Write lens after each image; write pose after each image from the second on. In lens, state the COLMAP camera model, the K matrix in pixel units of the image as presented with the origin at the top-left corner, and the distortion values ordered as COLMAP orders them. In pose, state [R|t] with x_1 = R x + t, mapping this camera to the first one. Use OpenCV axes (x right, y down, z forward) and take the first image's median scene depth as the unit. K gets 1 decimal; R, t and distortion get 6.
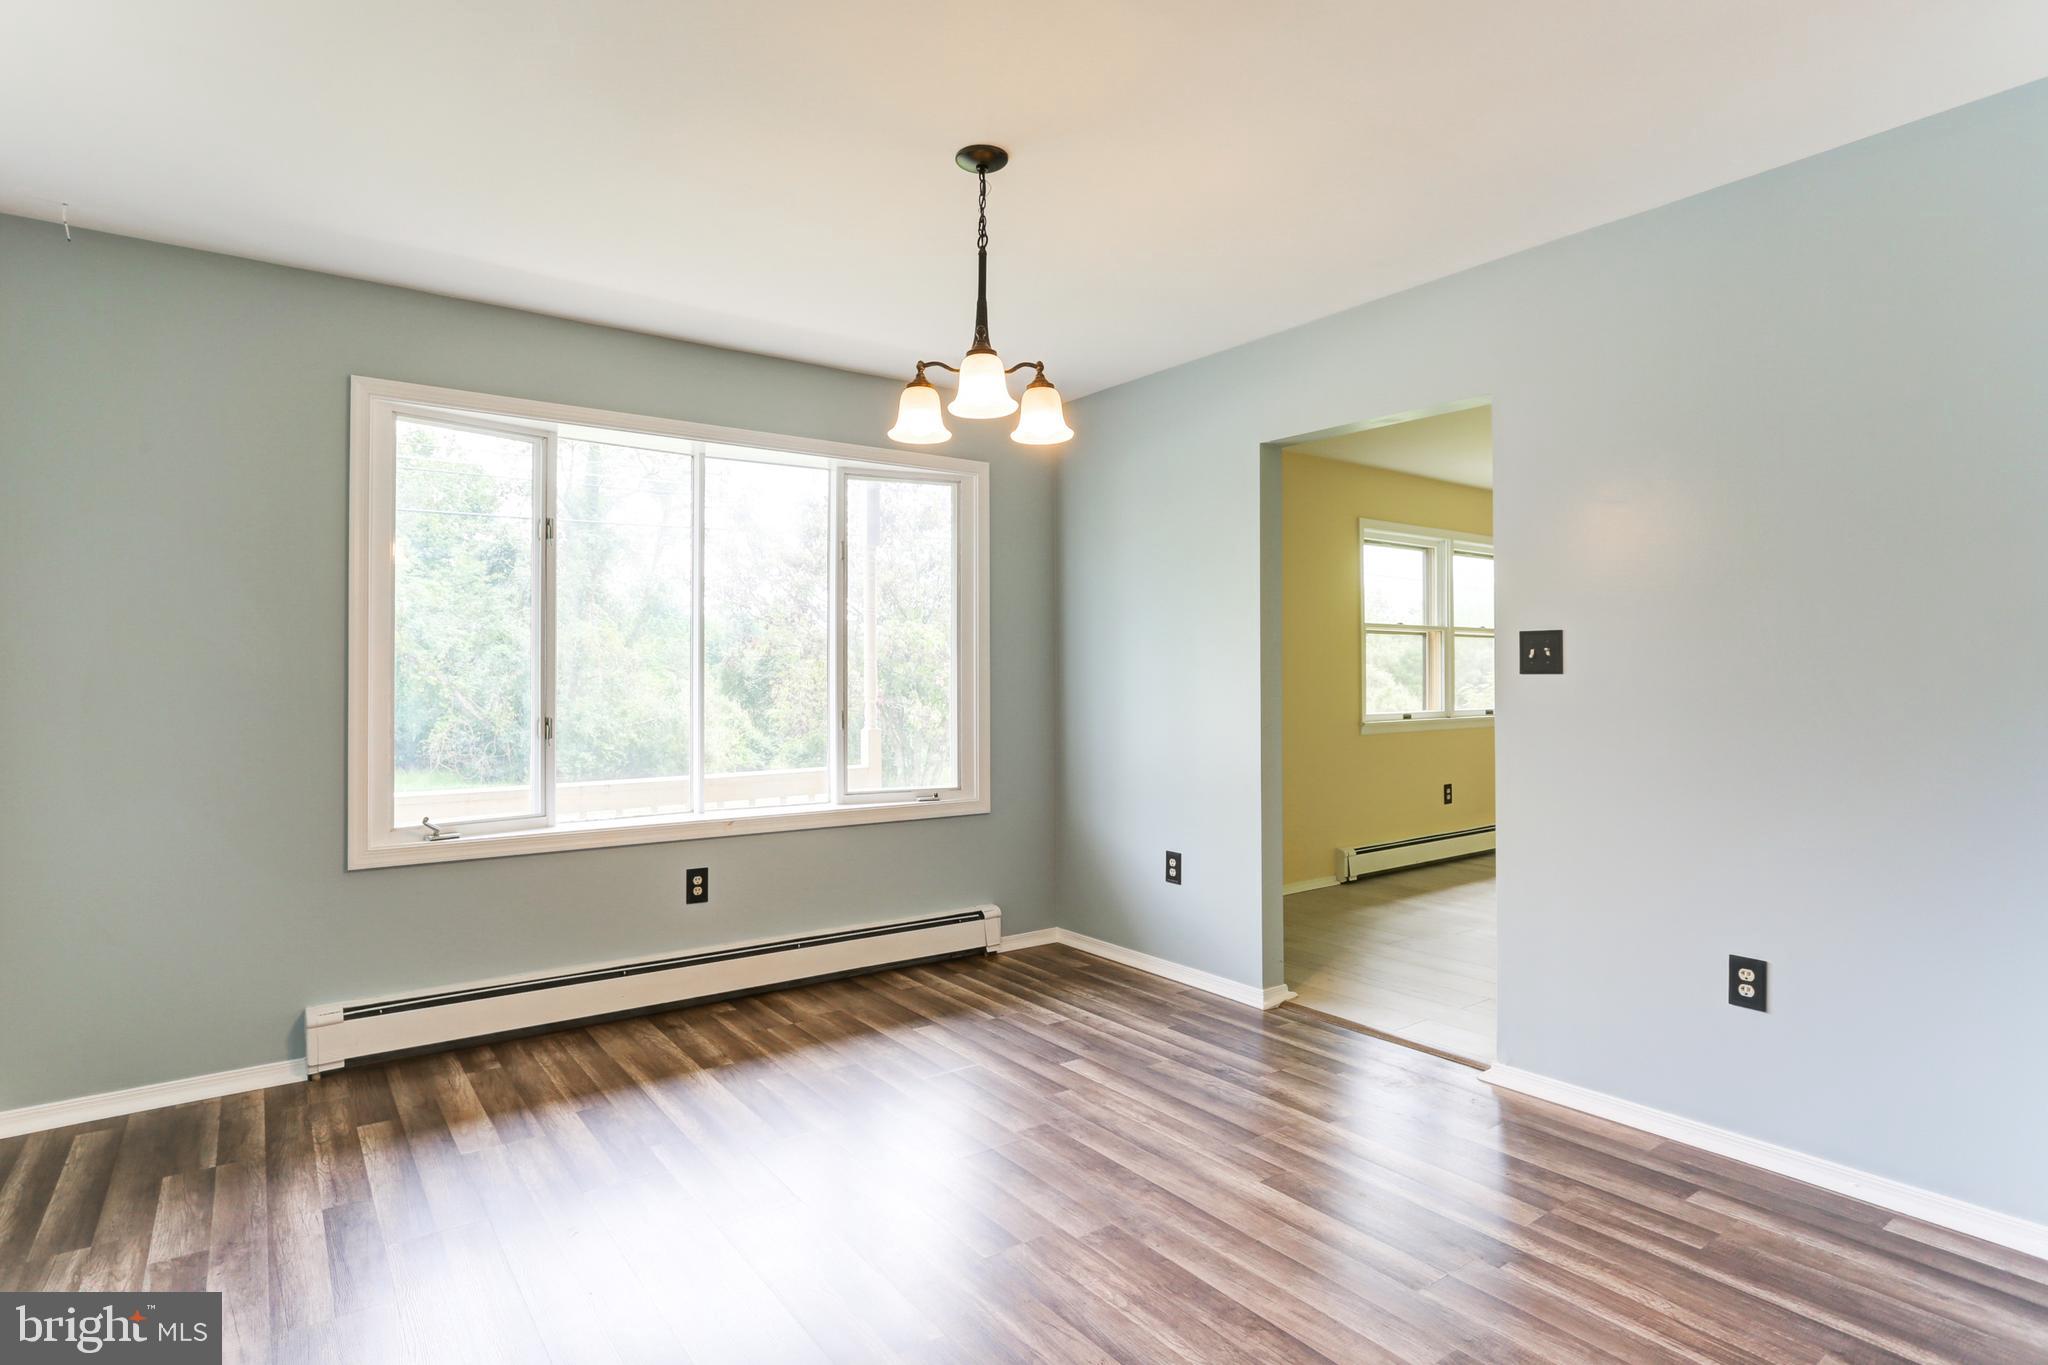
lens RADIAL K [[1076.5, 0, 1017.0], [0, 1076.5, 665.8], [0, 0, 1]] dist [-0.049310, 0.029179]
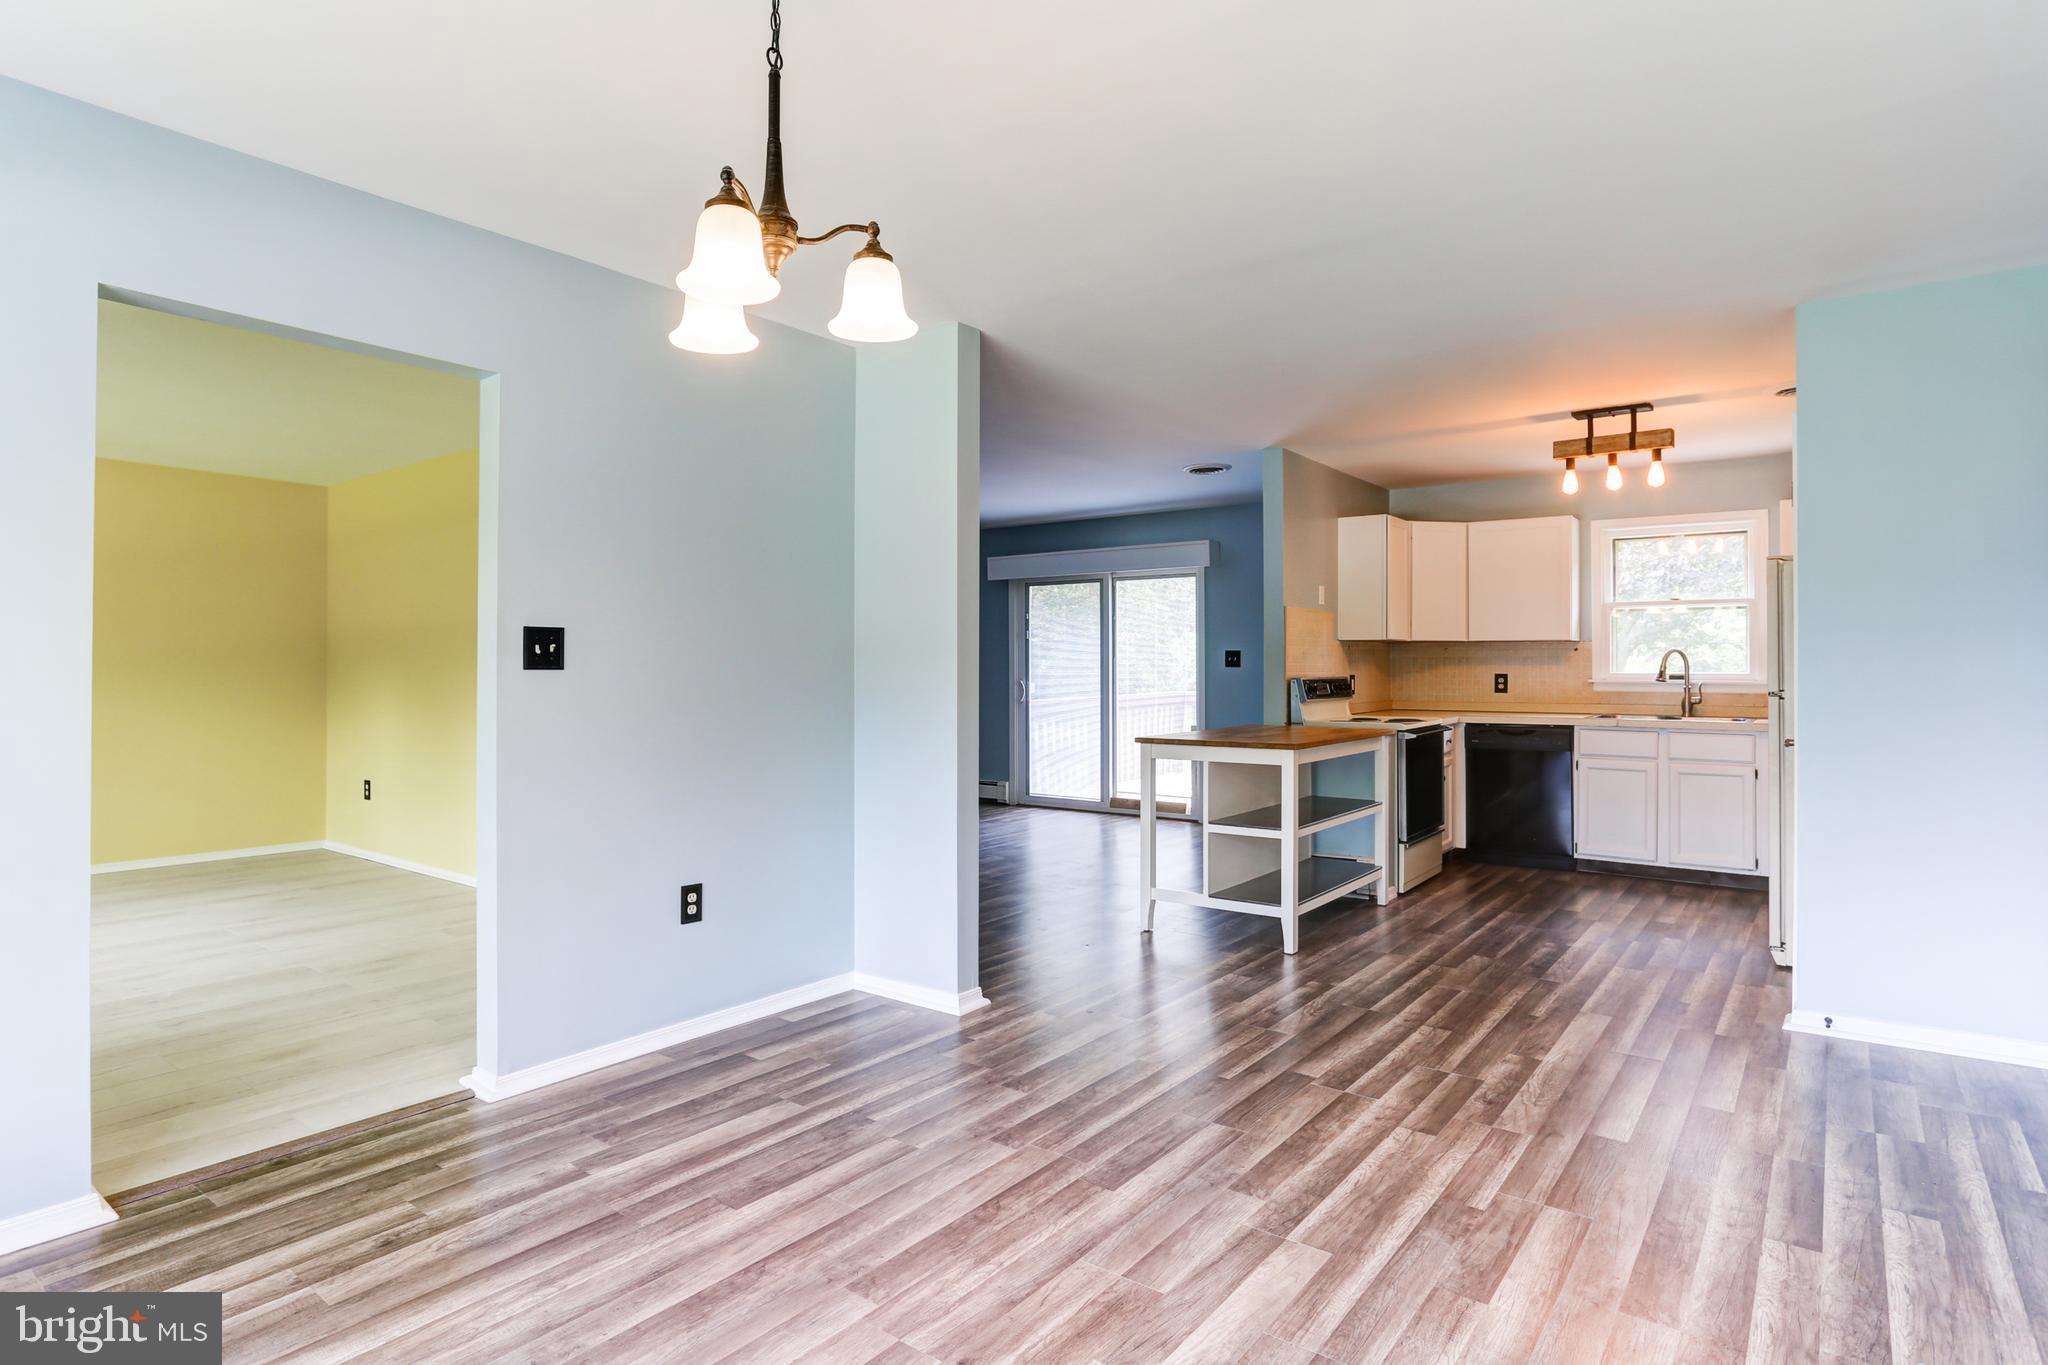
lens RADIAL K [[1076.5, 0, 1017.0], [0, 1076.5, 665.8], [0, 0, 1]] dist [-0.049310, 0.029179]
pose [[-0.281474, 0.008238, 0.959533, -0.561837], [-0.009698, 0.999888, -0.011430, 0.010258], [-0.959520, -0.012523, -0.281363, 0.778686]]
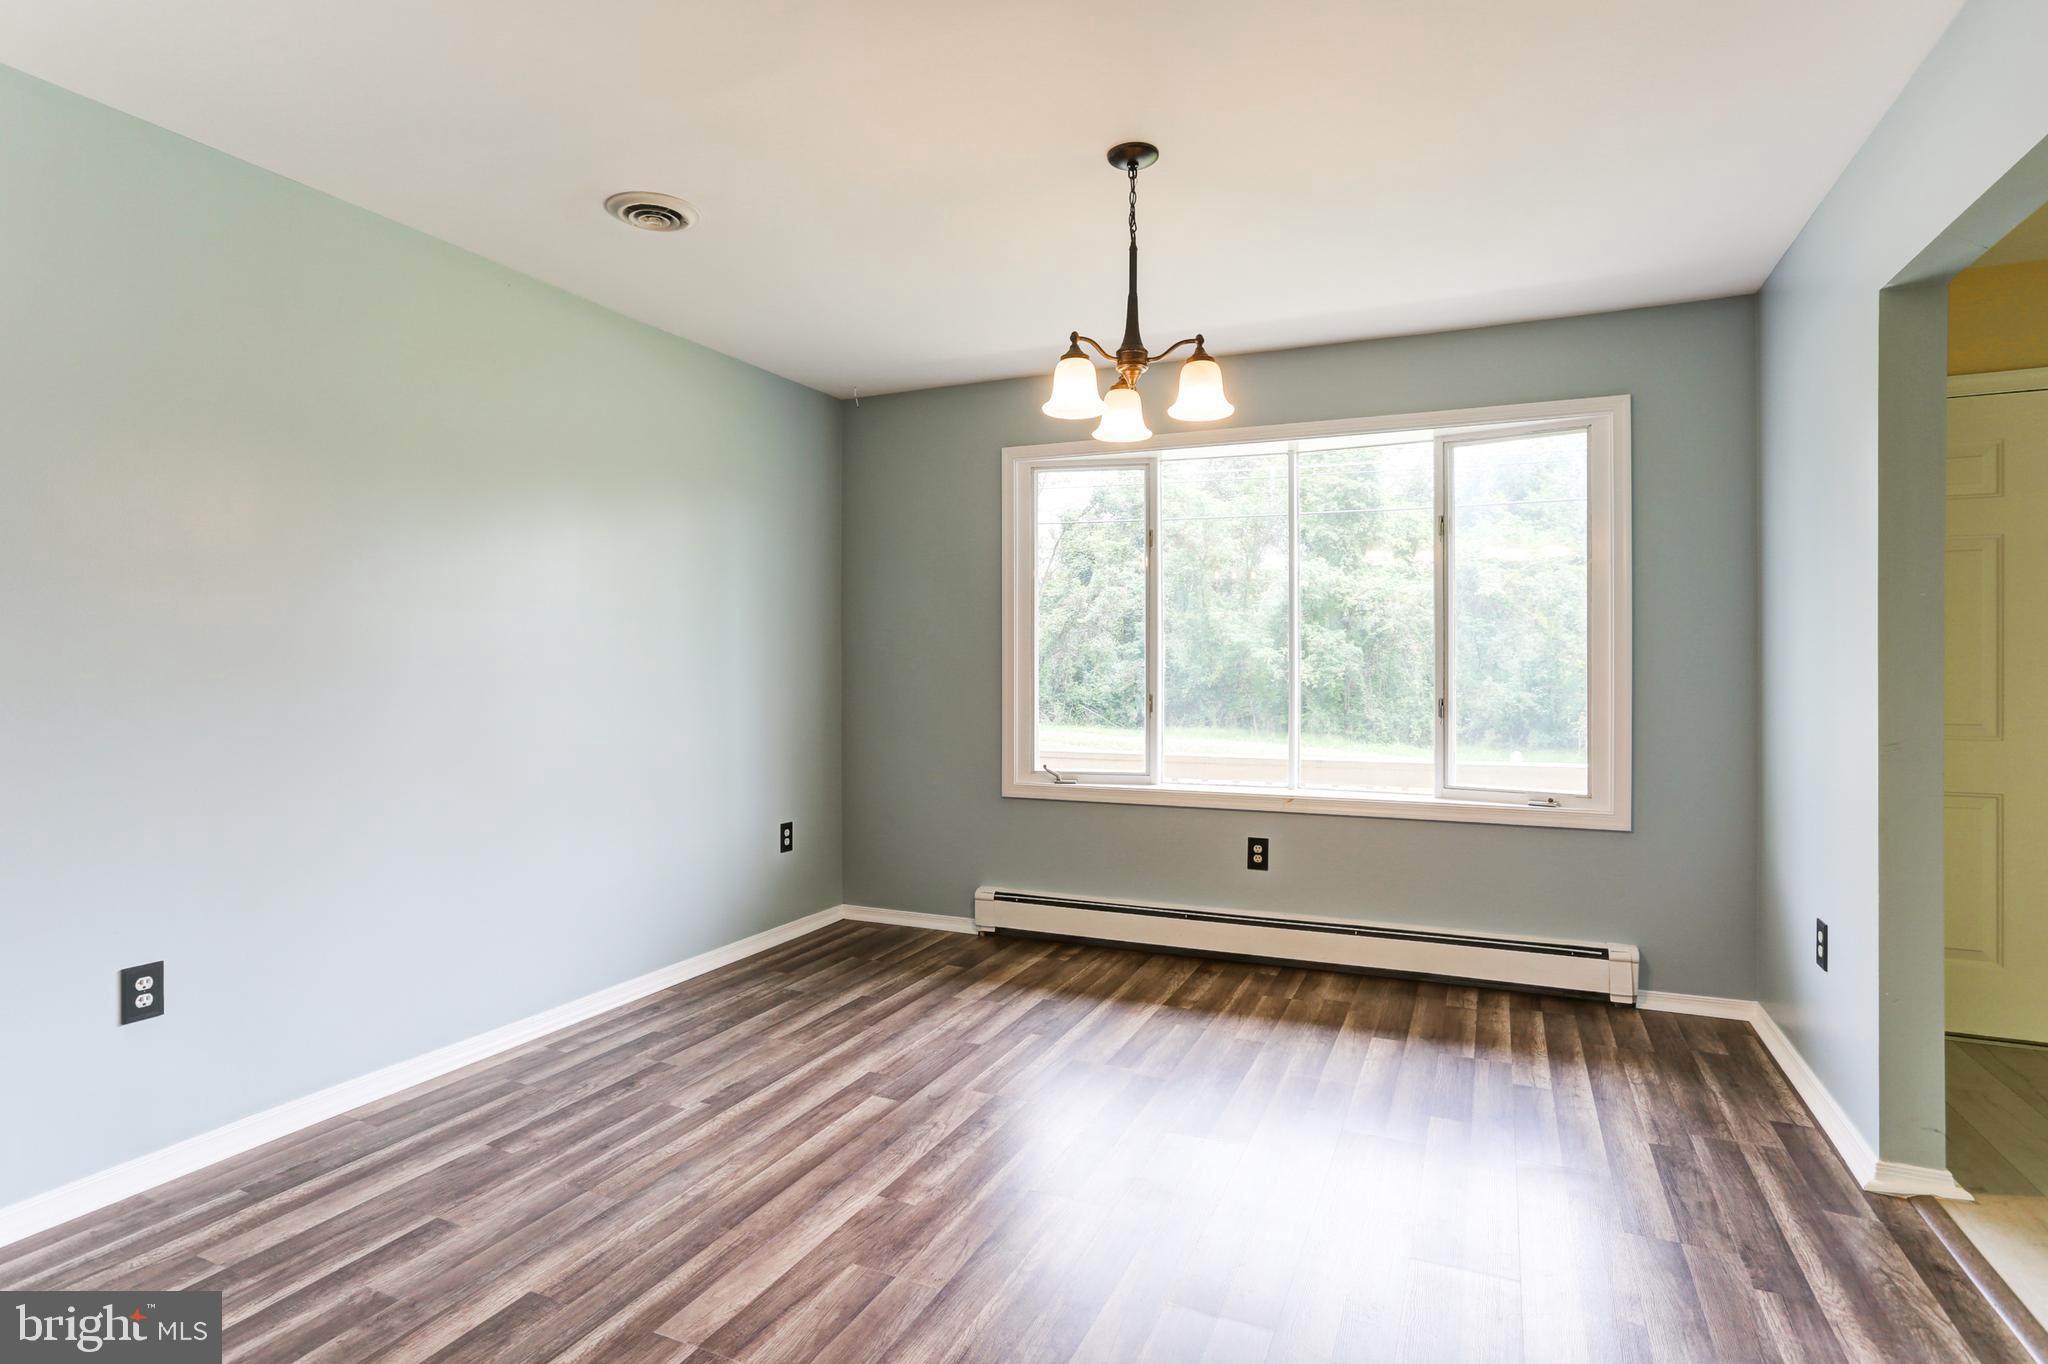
lens RADIAL K [[1065.7, 0, 1019.5], [0, 1065.7, 661.5], [0, 0, 1]] dist [-0.046486, 0.028598]
pose [[0.492320, 0.001627, -0.870413, 0.597644], [0.007860, 0.999949, 0.006315, 0.002141], [0.870379, -0.009950, 0.492283, 0.301963]]
